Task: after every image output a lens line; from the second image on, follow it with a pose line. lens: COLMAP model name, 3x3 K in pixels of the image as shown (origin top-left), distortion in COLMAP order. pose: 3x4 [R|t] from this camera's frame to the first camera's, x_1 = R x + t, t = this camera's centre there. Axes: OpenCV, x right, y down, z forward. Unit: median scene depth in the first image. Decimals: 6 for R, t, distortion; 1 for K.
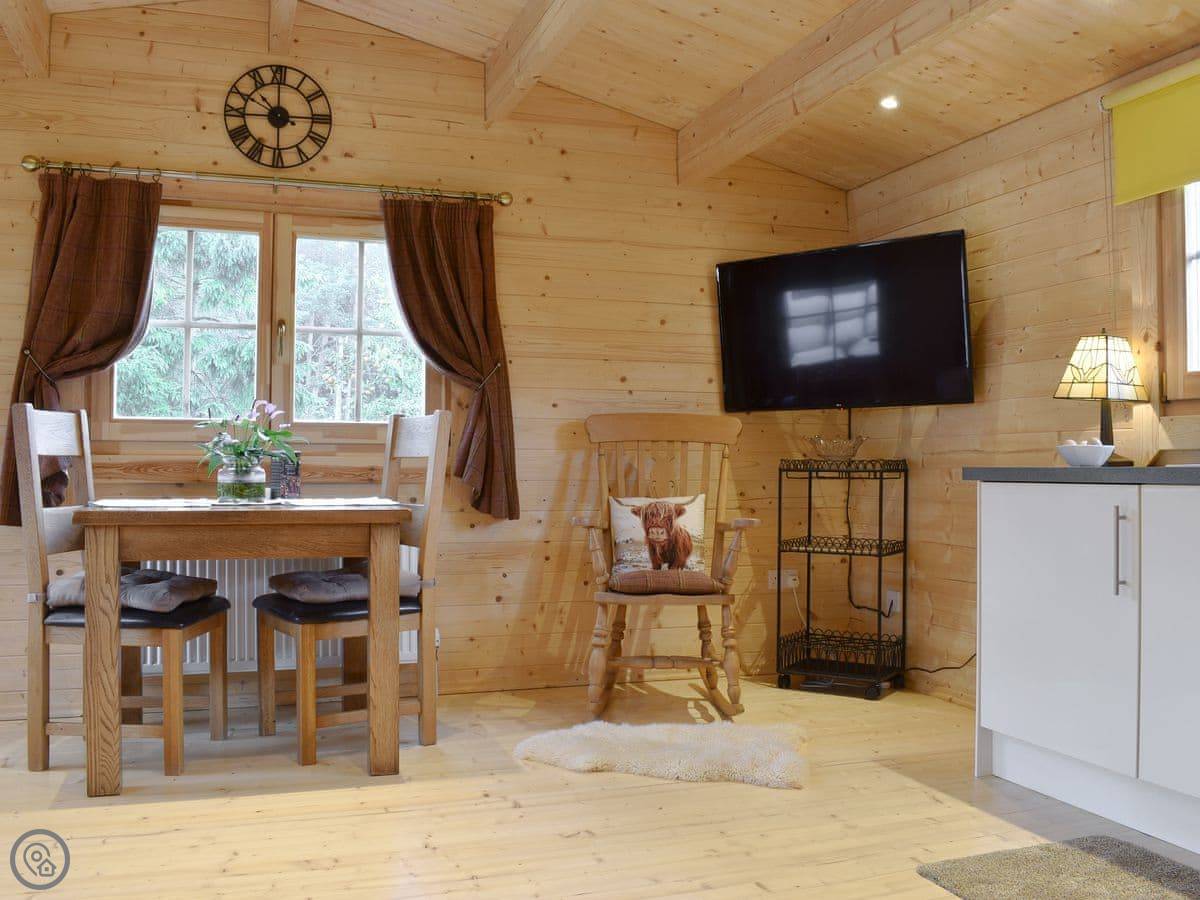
lens RADIAL K [[1128.4, 0, 600.8], [0, 1128.4, 454.5], [0, 0, 1]] dist [-0.090551, 0.001562]
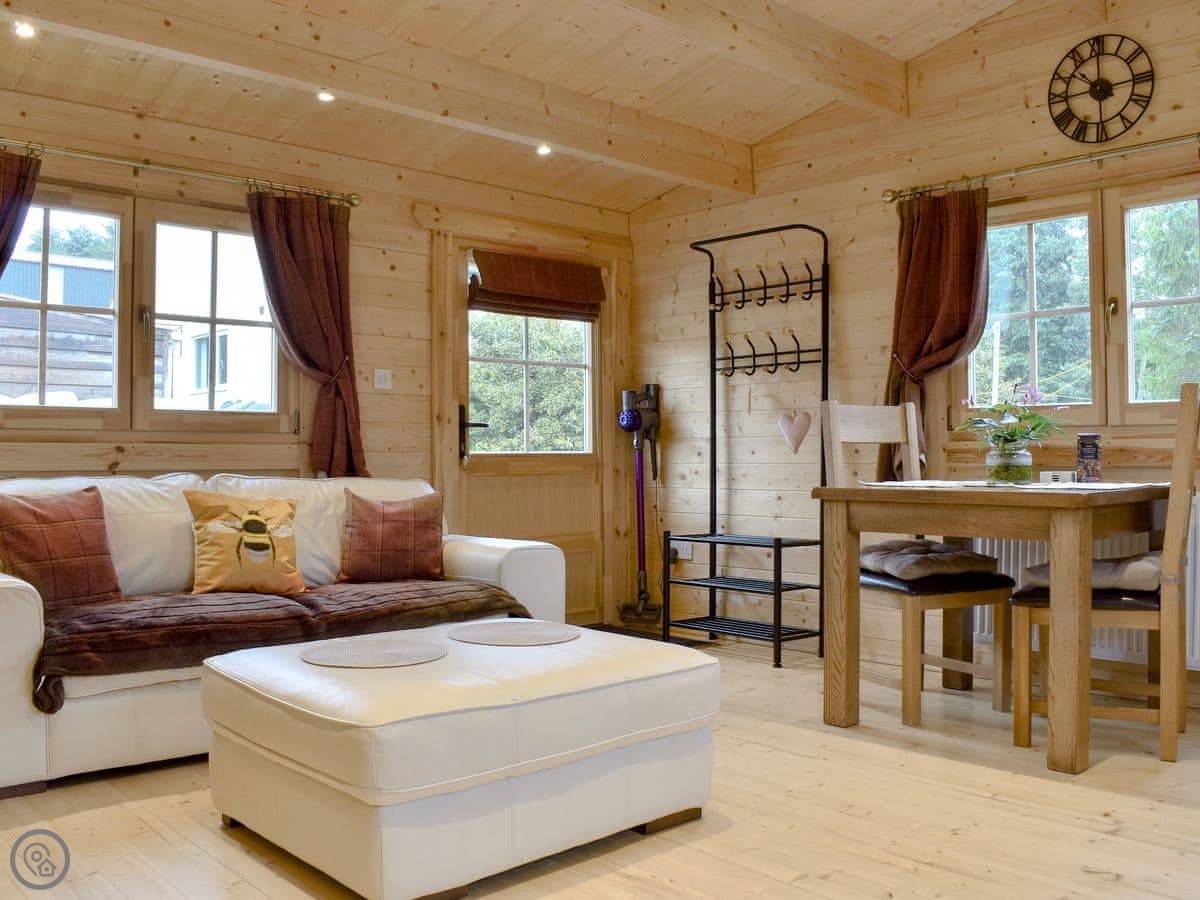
lens RADIAL K [[1111.0, 0, 599.6], [0, 1111.0, 476.5], [0, 0, 1]] dist [-0.092708, -0.000847]
pose [[0.362428, 0.009788, -0.931960, 0.447709], [0.015551, 0.999742, 0.016547, 0.011761], [0.931882, -0.020490, 0.362182, 0.257518]]
